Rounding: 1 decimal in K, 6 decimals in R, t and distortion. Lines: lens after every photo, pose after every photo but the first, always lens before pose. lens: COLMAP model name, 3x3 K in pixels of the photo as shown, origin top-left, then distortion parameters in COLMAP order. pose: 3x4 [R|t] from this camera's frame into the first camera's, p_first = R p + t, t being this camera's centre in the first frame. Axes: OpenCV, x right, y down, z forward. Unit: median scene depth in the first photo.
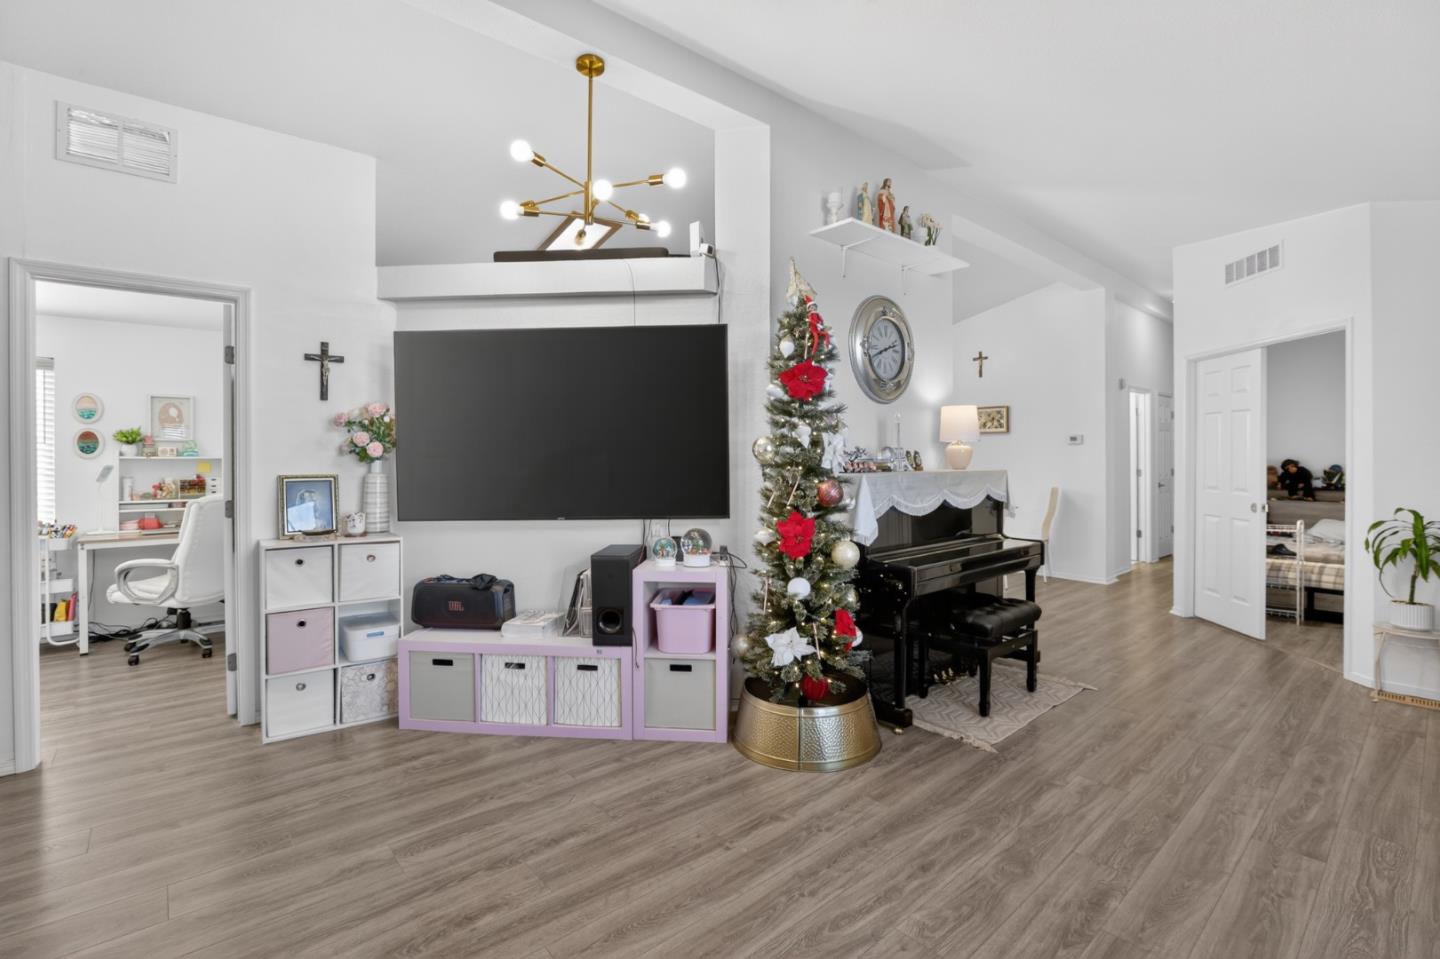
lens RADIAL K [[654.6, 0, 714.3], [0, 654.6, 455.6], [0, 0, 1]] dist [-0.035890, 0.004862]
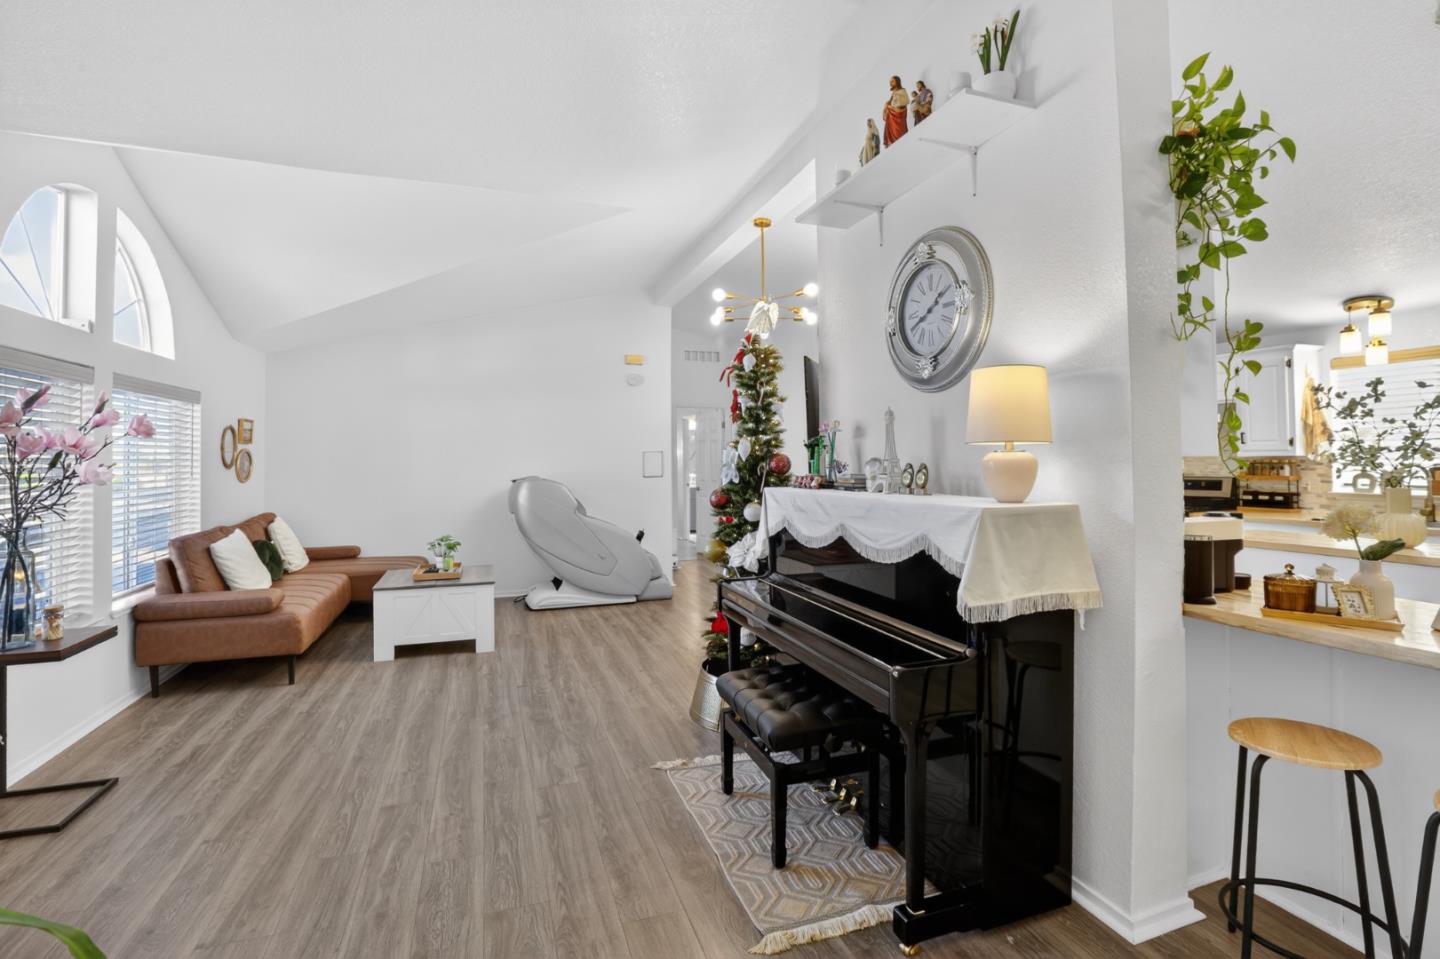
lens RADIAL K [[654.6, 0, 723.1], [0, 654.6, 463.9], [0, 0, 1]] dist [-0.035890, 0.004862]
pose [[-0.354301, 0.011122, -0.935065, 1.330733], [0.015577, 0.999861, 0.005991, -0.022185], [0.935002, -0.012443, -0.354424, 1.453482]]
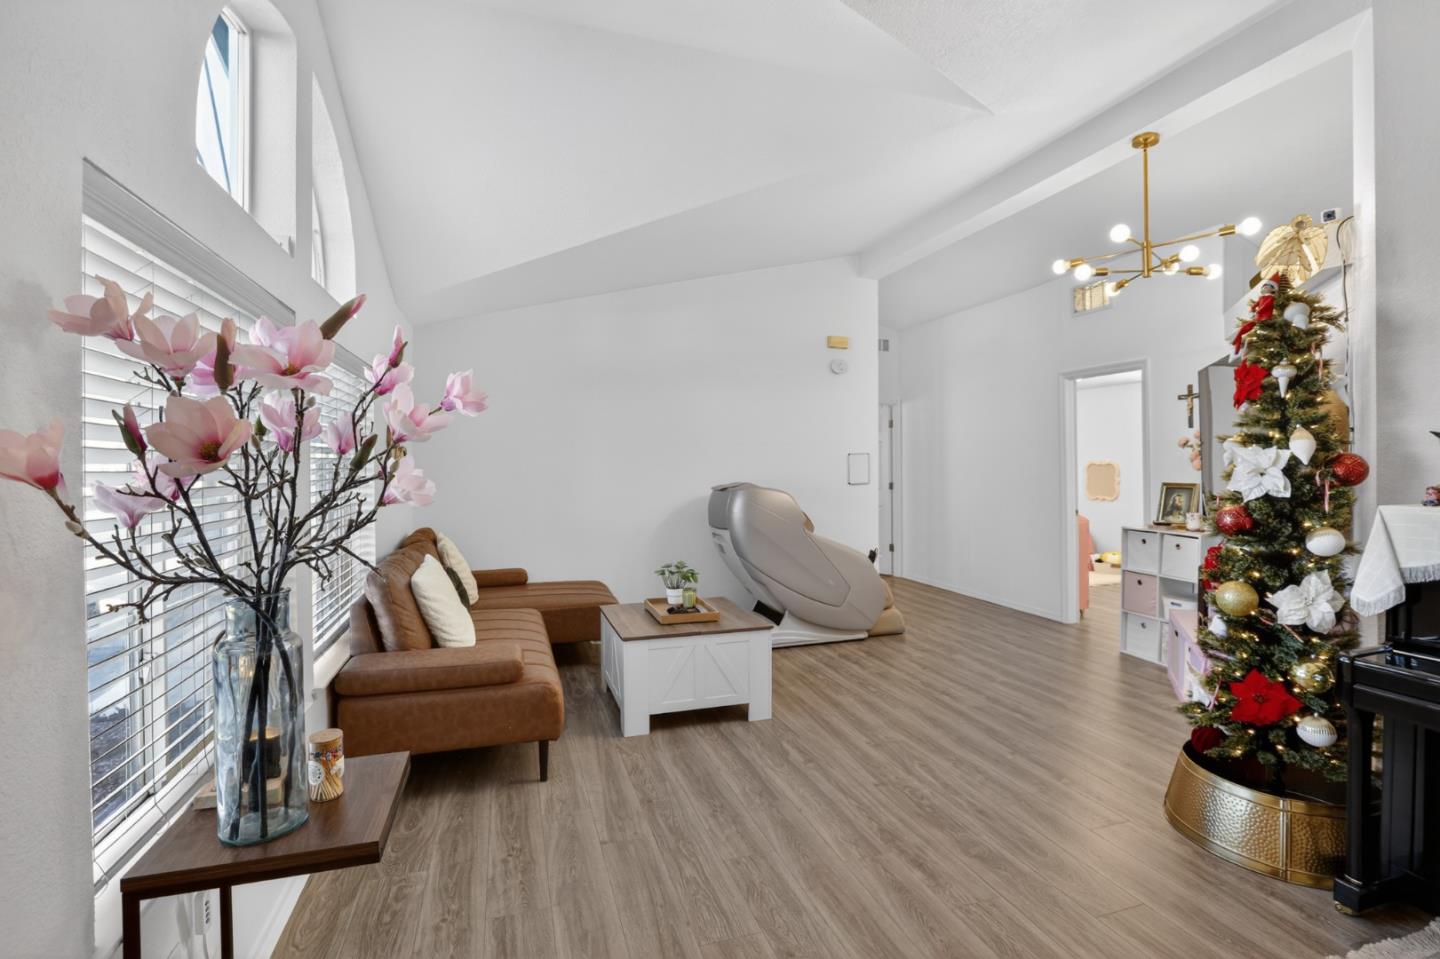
lens RADIAL K [[654.6, 0, 727.2], [0, 654.6, 475.4], [0, 0, 1]] dist [-0.035890, 0.004862]
pose [[-0.377137, 0.021579, -0.925906, 1.167432], [0.016147, 0.999730, 0.016723, -0.028858], [0.926017, -0.008644, -0.377384, 0.719229]]
